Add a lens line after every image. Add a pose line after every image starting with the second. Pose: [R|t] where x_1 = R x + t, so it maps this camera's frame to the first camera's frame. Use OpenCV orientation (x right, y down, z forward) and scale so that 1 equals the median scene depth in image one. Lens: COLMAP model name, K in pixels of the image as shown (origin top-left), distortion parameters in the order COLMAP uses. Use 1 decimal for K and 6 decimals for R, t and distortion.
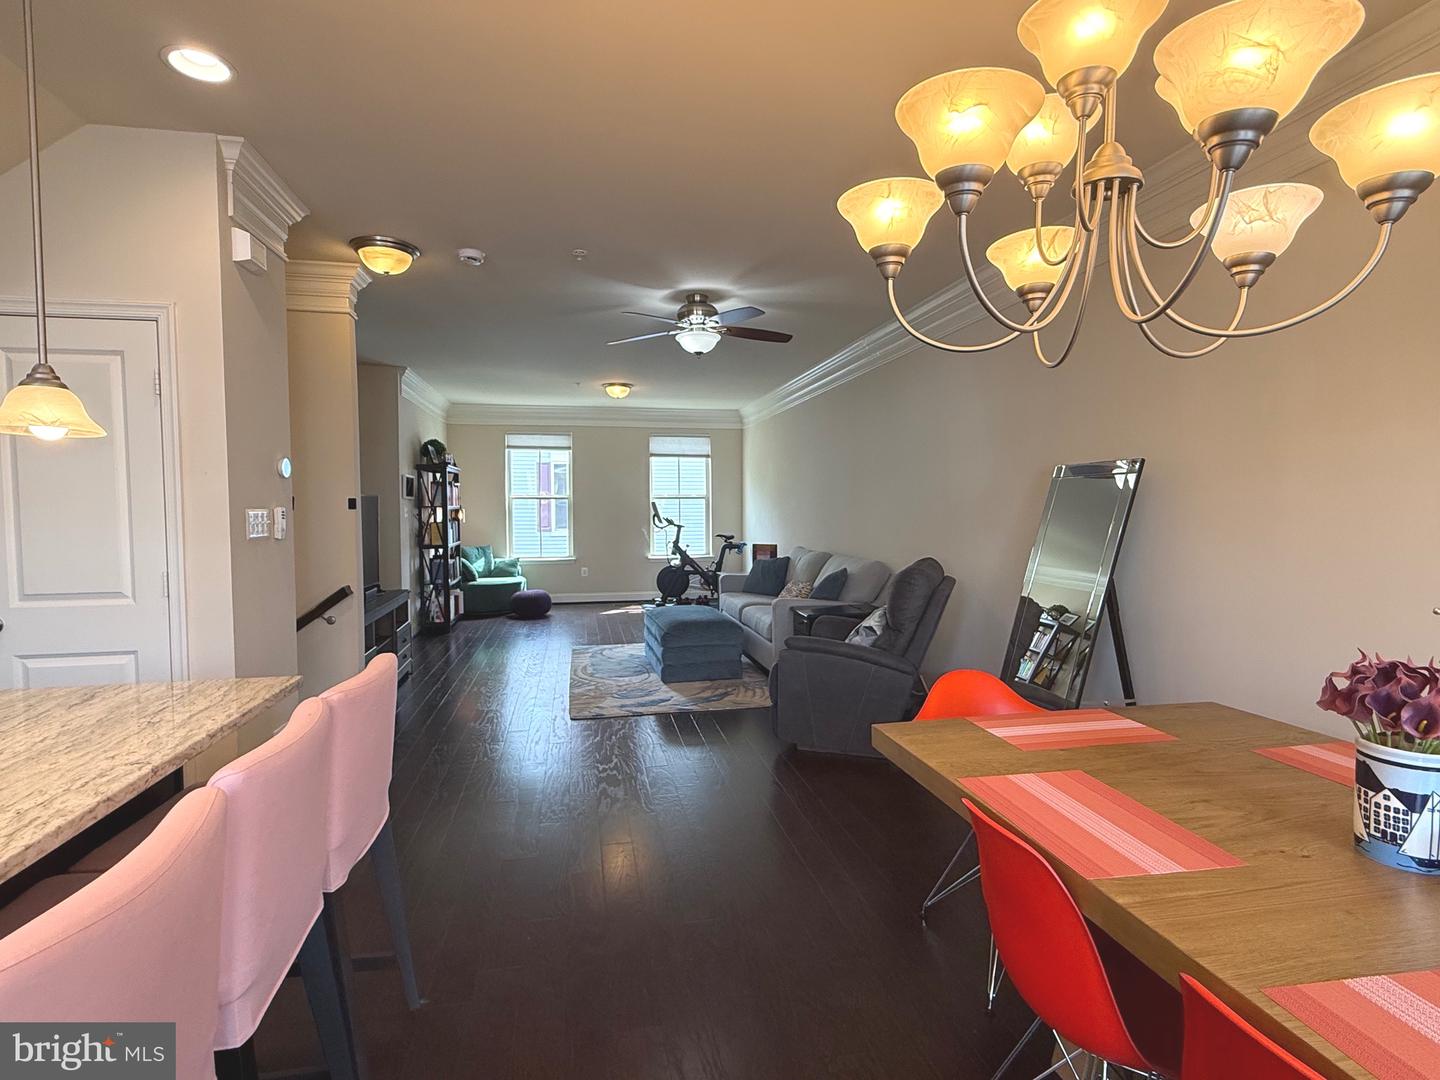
lens RADIAL K [[719.0, 0, 720.8], [0, 719.0, 535.6], [0, 0, 1]] dist [0.000226, 0.000442]
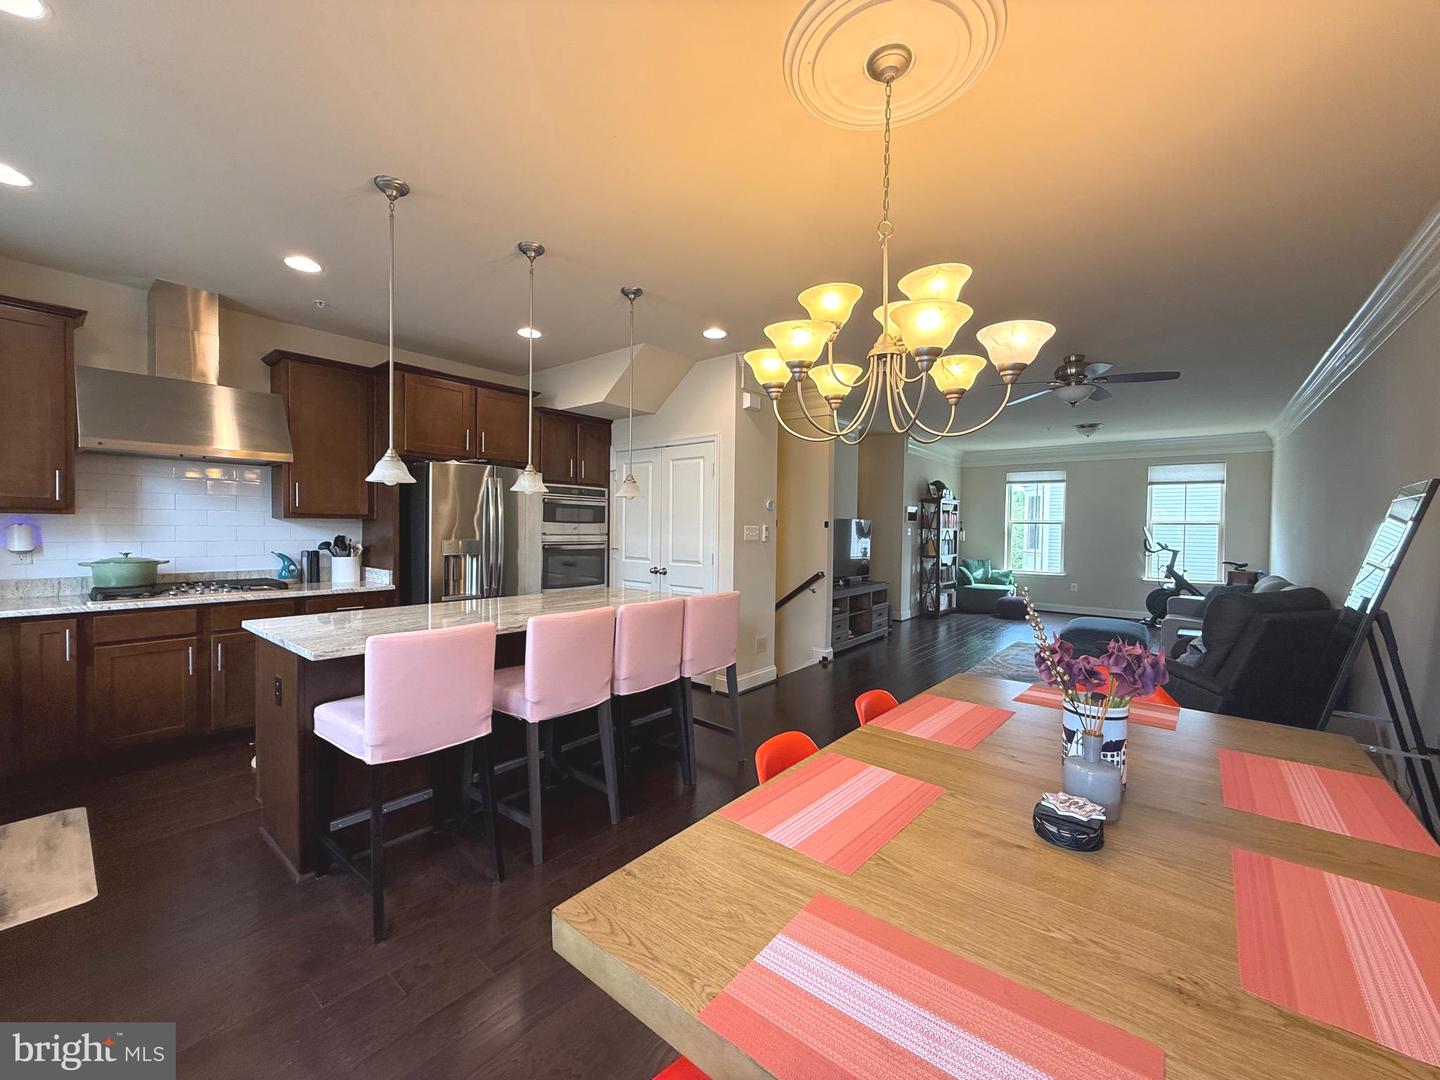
lens RADIAL K [[574.6, 0, 718.2], [0, 574.6, 537.7], [0, 0, 1]] dist [-0.001236, 0.000242]
pose [[0.634708, 0.026454, -0.772299, 0.181407], [-0.047190, 0.998875, -0.004568, 0.002511], [0.771310, 0.039344, 0.635242, -0.034997]]
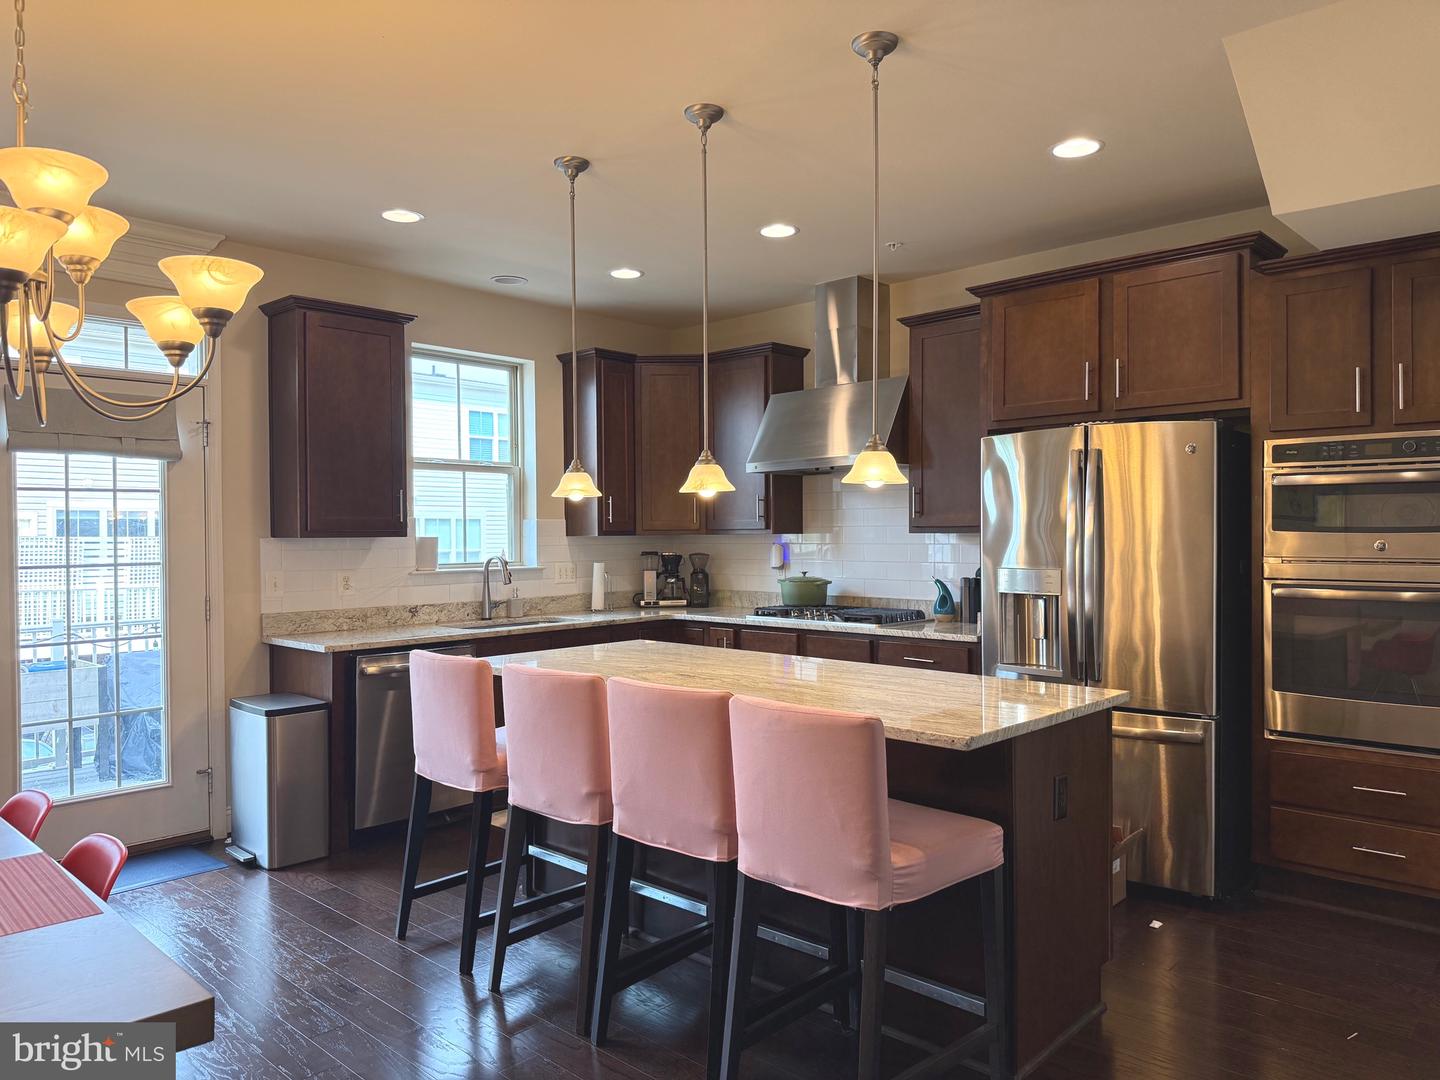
lens RADIAL K [[1013.8, 0, 720.0], [0, 1013.8, 540.0], [0, 0, 1]] dist [0.087996, -0.000026]
pose [[-0.814952, 0.013020, -0.579382, 0.074648], [-0.014940, 0.998943, 0.043462, -0.018608], [0.579335, 0.044075, -0.813897, 0.395877]]
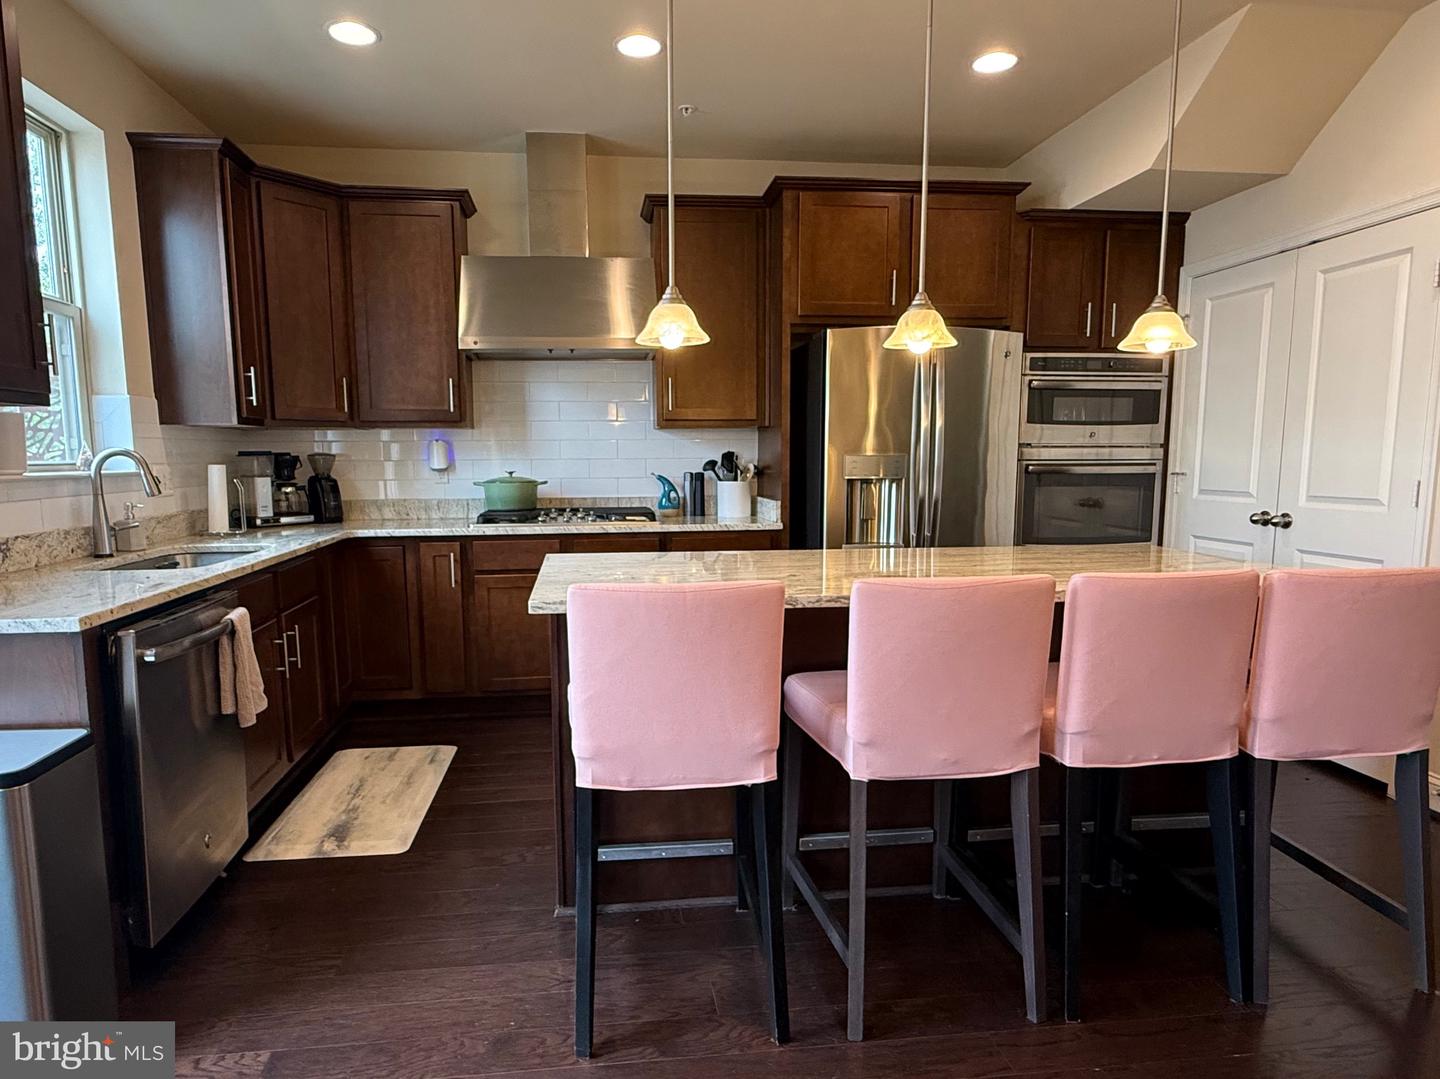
lens RADIAL K [[856.9, 0, 682.5], [0, 856.9, 564.5], [0, 0, 1]] dist [0.001403, 0.001048]
pose [[-0.085173, 0.130435, -0.987792, 0.127627], [-0.035013, 0.990390, 0.133797, 0.012522], [0.995751, 0.045982, -0.079788, 0.041210]]
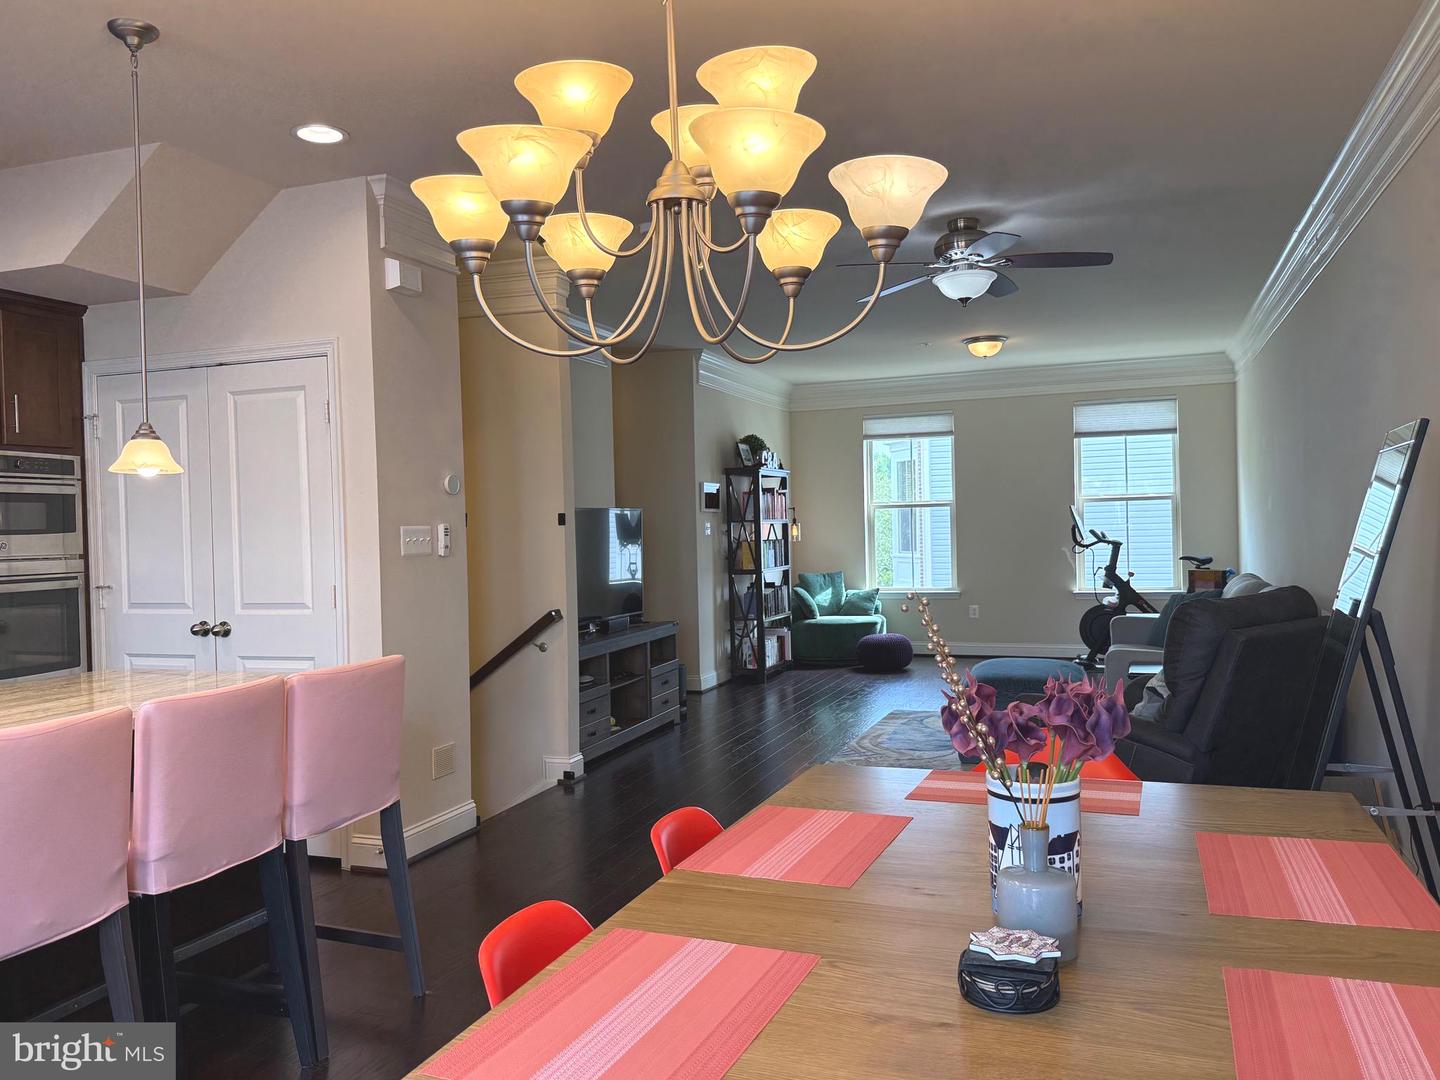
lens RADIAL K [[1111.7, 0, 720.0], [0, 1111.7, 540.0], [0, 0, 1]] dist [0.146919, -0.283961]
pose [[0.854595, -0.011248, -0.519173, 0.181219], [0.000501, 0.999783, -0.020837, 0.005278], [0.519295, 0.017547, 0.854415, -0.045140]]
